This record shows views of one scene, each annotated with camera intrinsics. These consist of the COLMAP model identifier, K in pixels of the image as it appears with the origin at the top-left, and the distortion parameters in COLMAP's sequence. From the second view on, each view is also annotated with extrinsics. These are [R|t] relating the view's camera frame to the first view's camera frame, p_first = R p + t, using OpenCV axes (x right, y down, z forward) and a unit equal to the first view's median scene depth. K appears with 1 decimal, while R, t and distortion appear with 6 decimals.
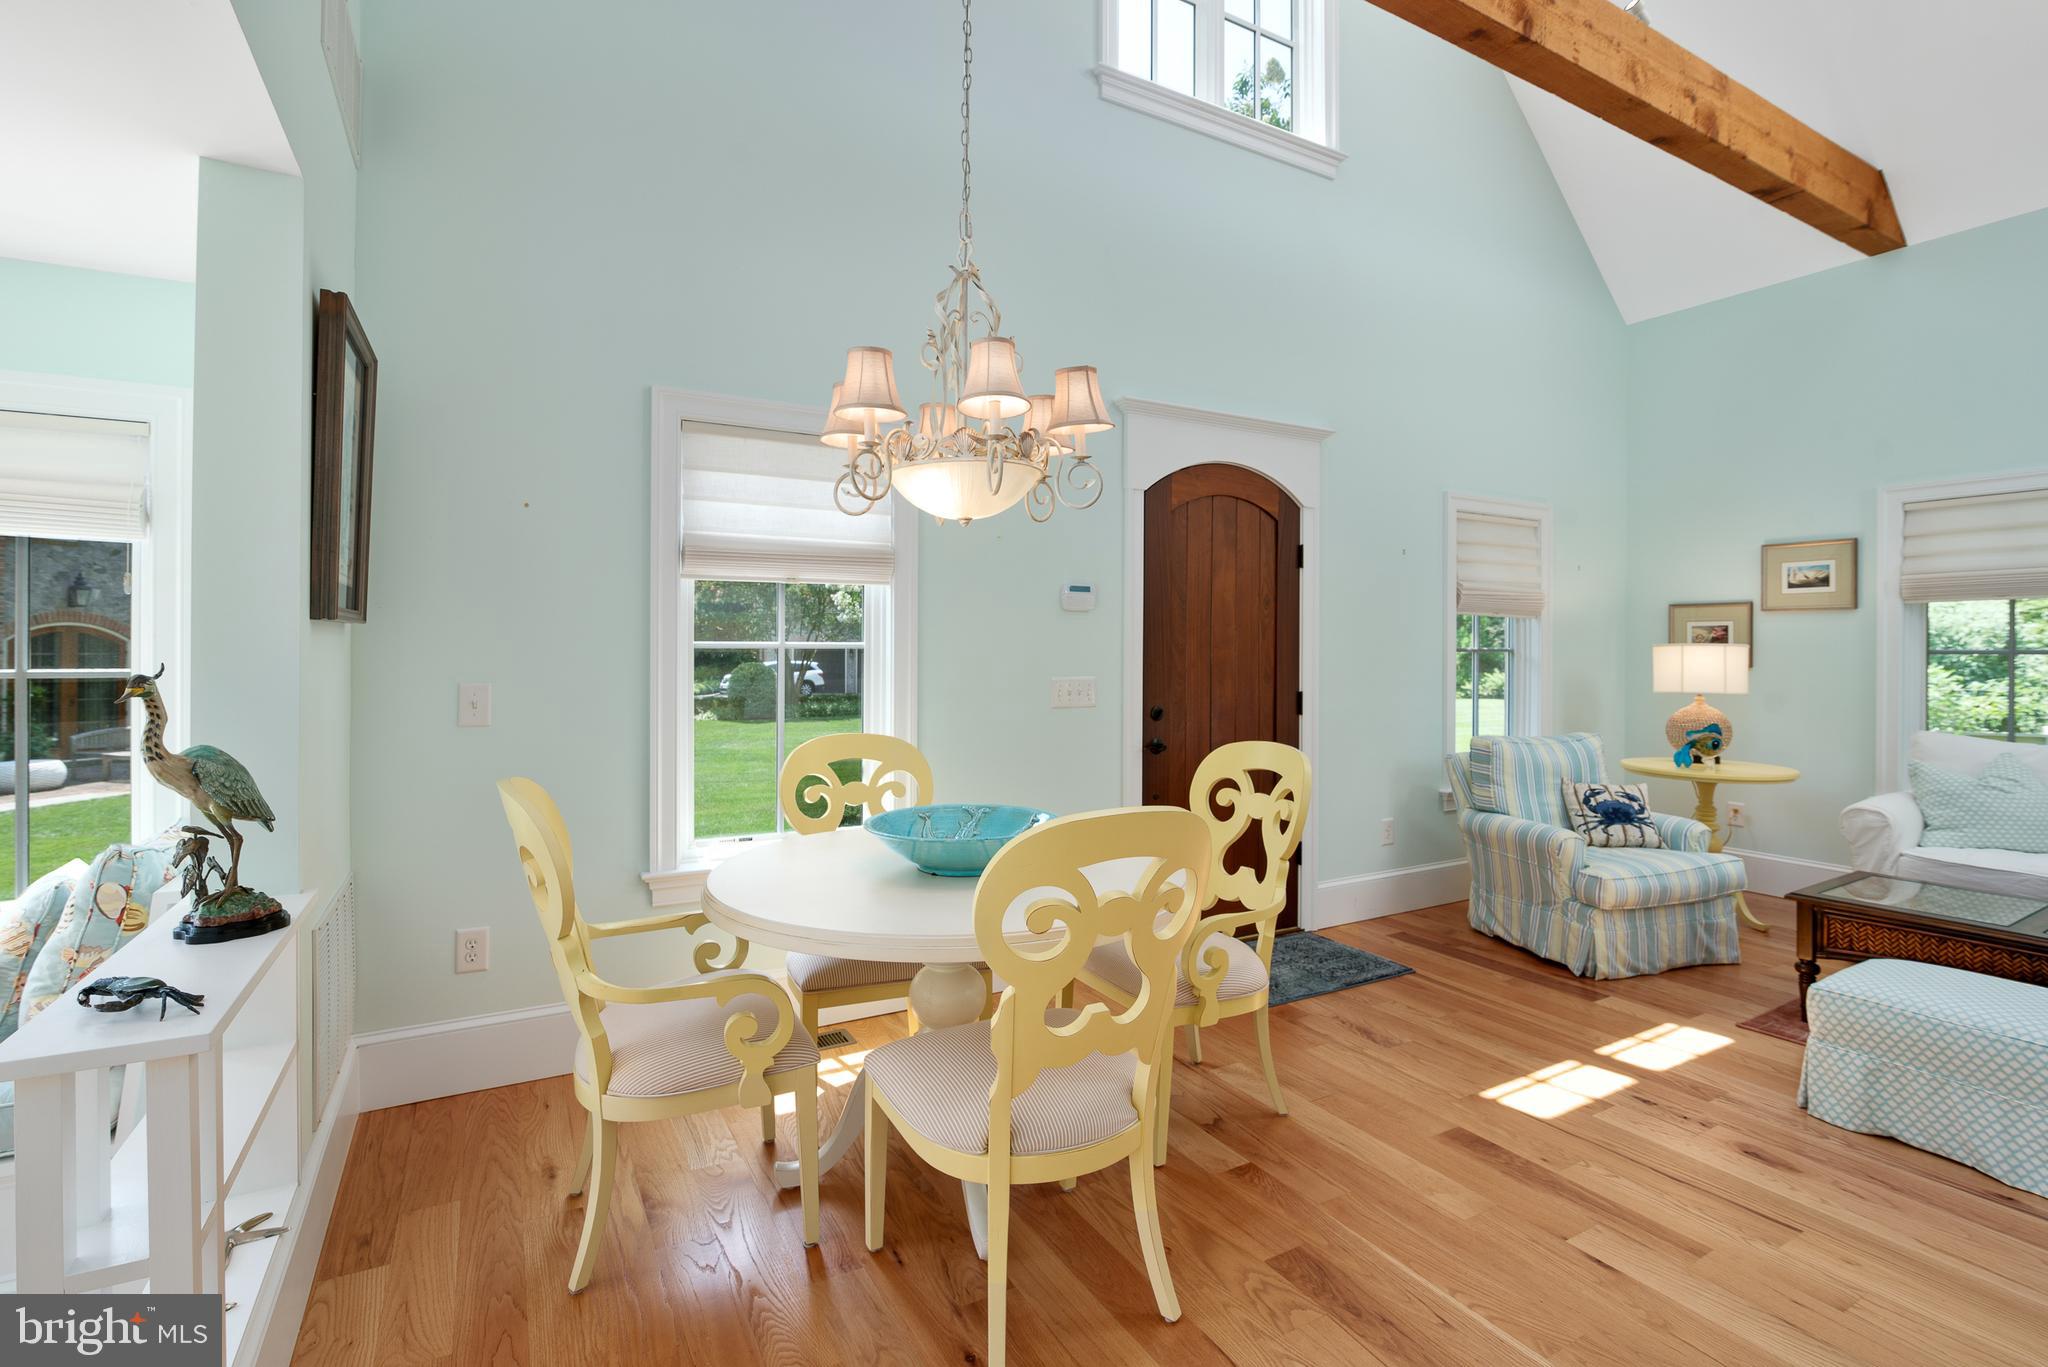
lens RADIAL K [[949.2, 0, 1026.3], [0, 949.2, 654.7], [0, 0, 1]] dist [-0.021226, 0.000839]
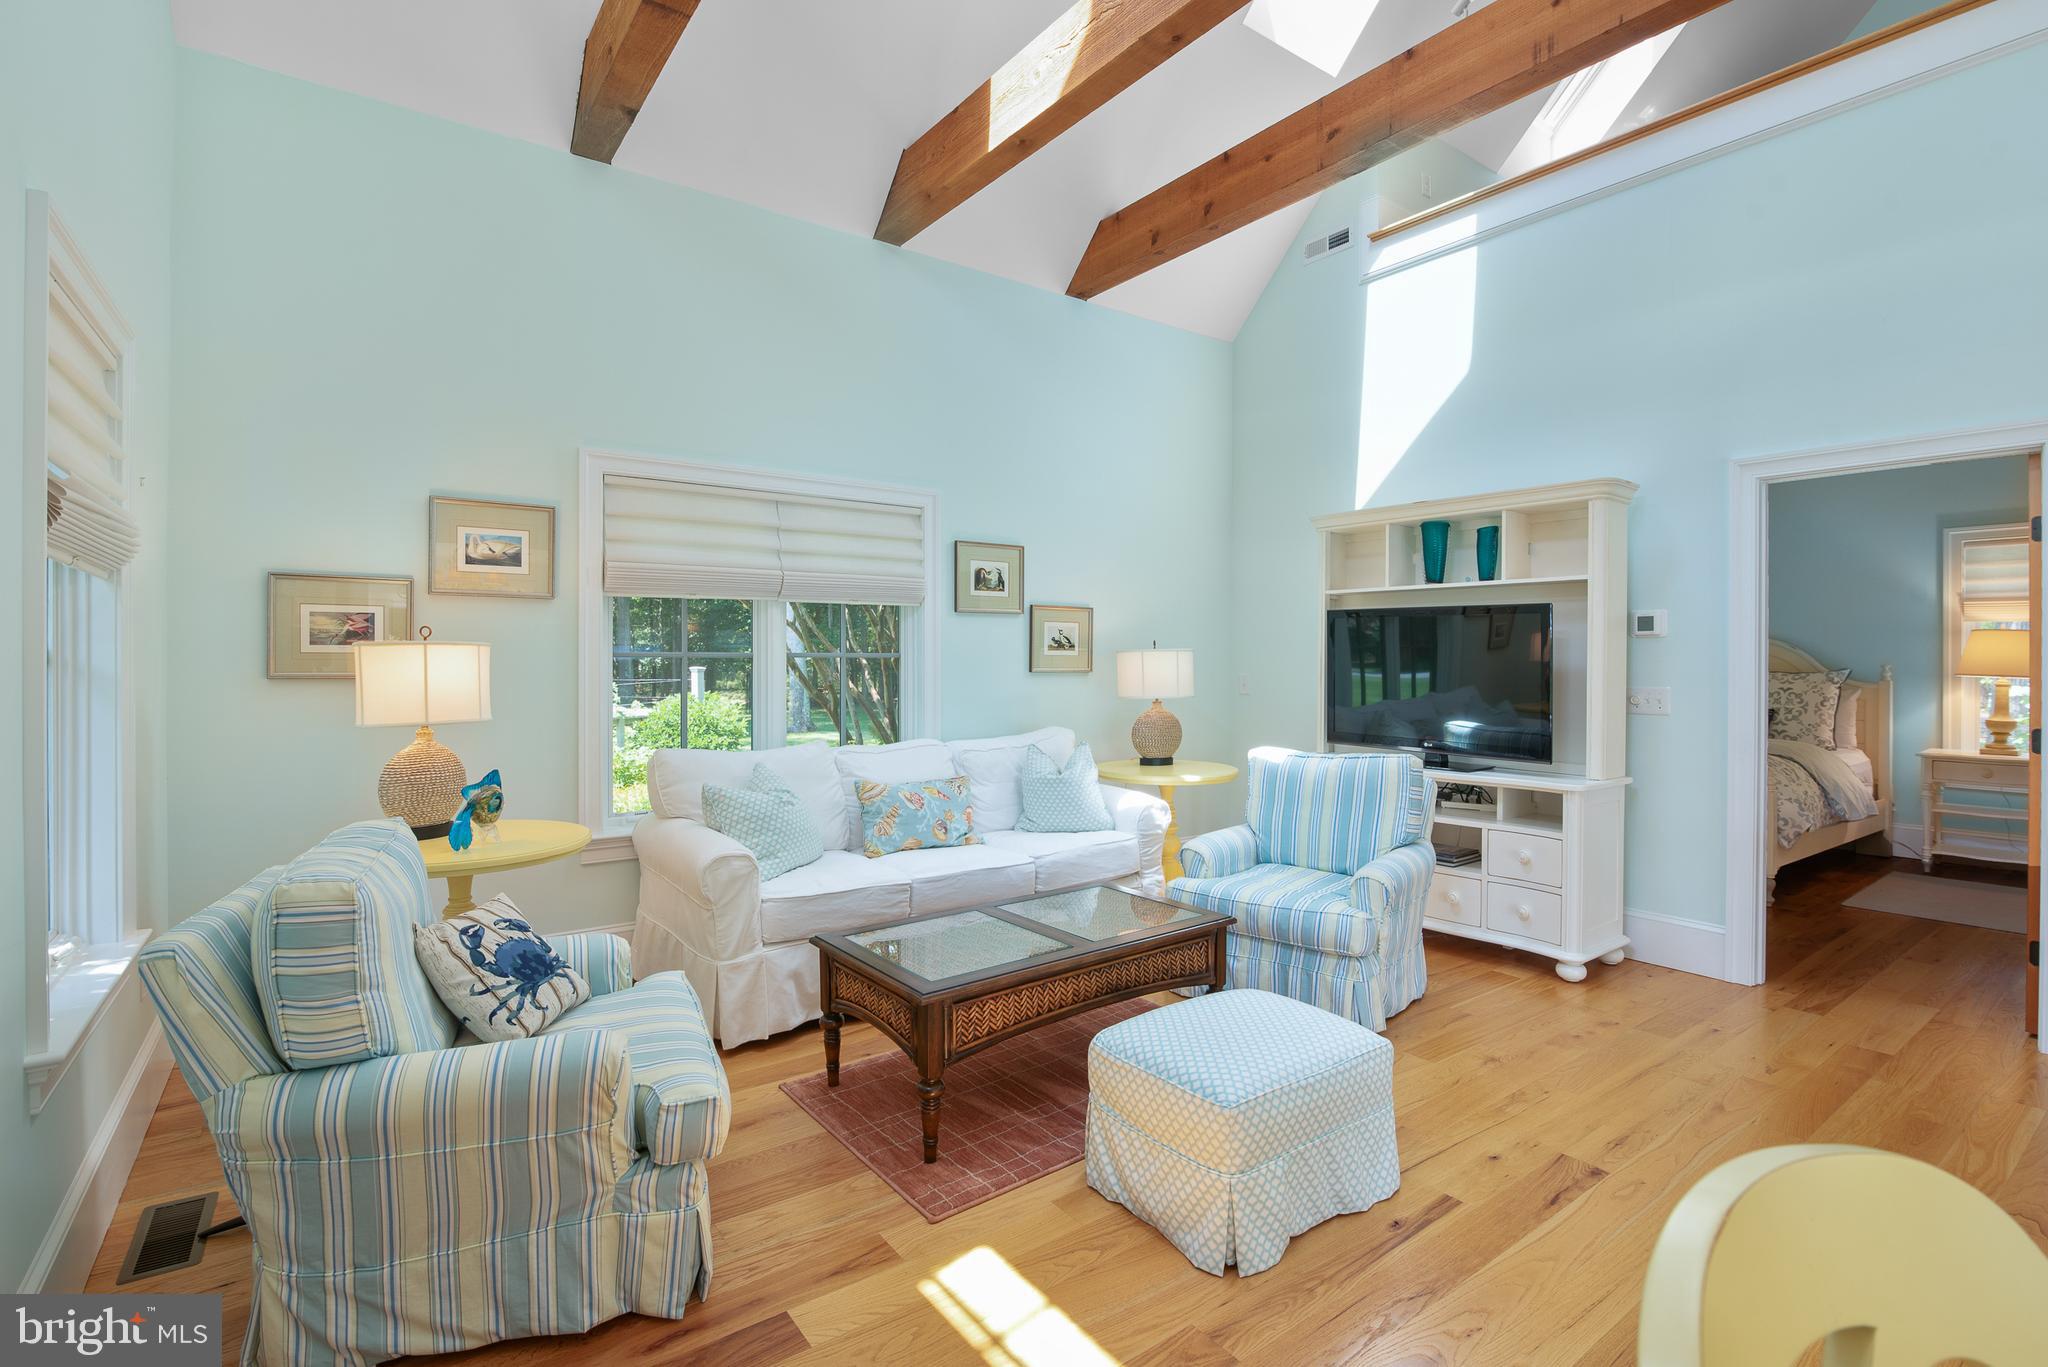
lens RADIAL K [[949.2, 0, 1028.3], [0, 949.2, 661.6], [0, 0, 1]] dist [-0.021226, 0.000839]
pose [[-0.119162, -0.008556, 0.992838, 0.085790], [0.001481, 0.999960, 0.008795, -0.004501], [-0.992874, 0.002519, -0.119144, 0.905802]]
